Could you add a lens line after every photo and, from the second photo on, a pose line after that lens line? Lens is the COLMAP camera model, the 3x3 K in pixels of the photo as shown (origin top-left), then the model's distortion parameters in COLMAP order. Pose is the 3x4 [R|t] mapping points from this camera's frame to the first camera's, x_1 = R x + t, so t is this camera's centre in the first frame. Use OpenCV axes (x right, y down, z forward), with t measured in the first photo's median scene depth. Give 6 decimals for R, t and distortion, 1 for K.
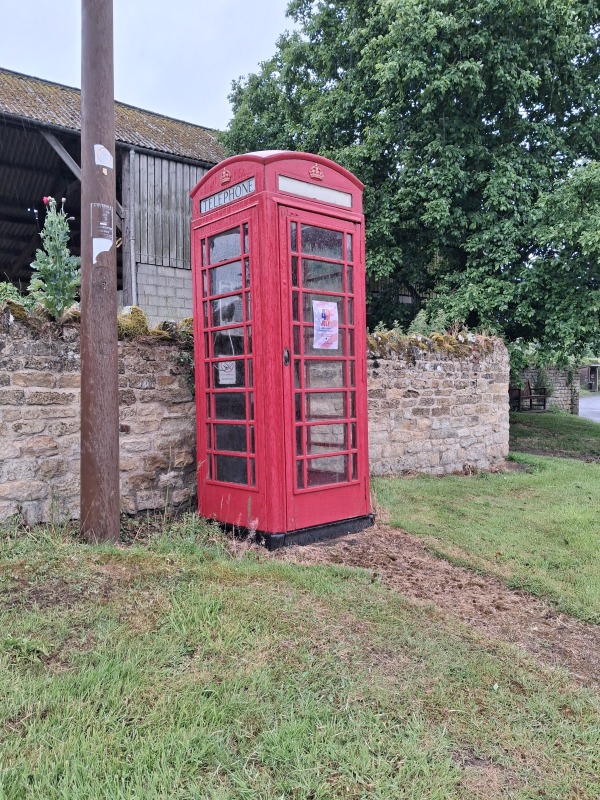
lens RADIAL K [[625.3, 0, 293.5], [0, 625.3, 397.7], [0, 0, 1]] dist [0.005579, -0.026260]
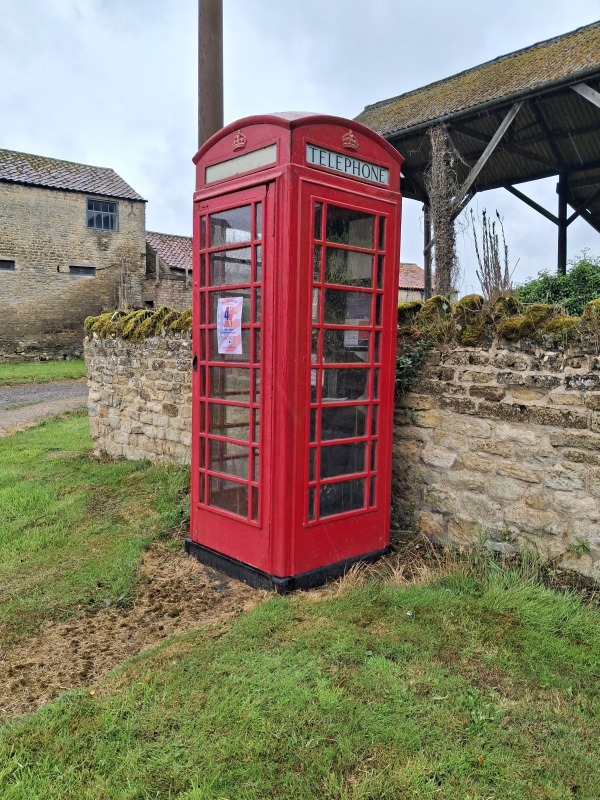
lens RADIAL K [[625.3, 0, 304.1], [0, 625.3, 400.5], [0, 0, 1]] dist [0.005579, -0.026260]
pose [[0.016610, 0.107333, -0.994084, 0.899219], [-0.030261, 0.993820, 0.106799, -0.109025], [0.999404, 0.028308, 0.019755, 1.086408]]
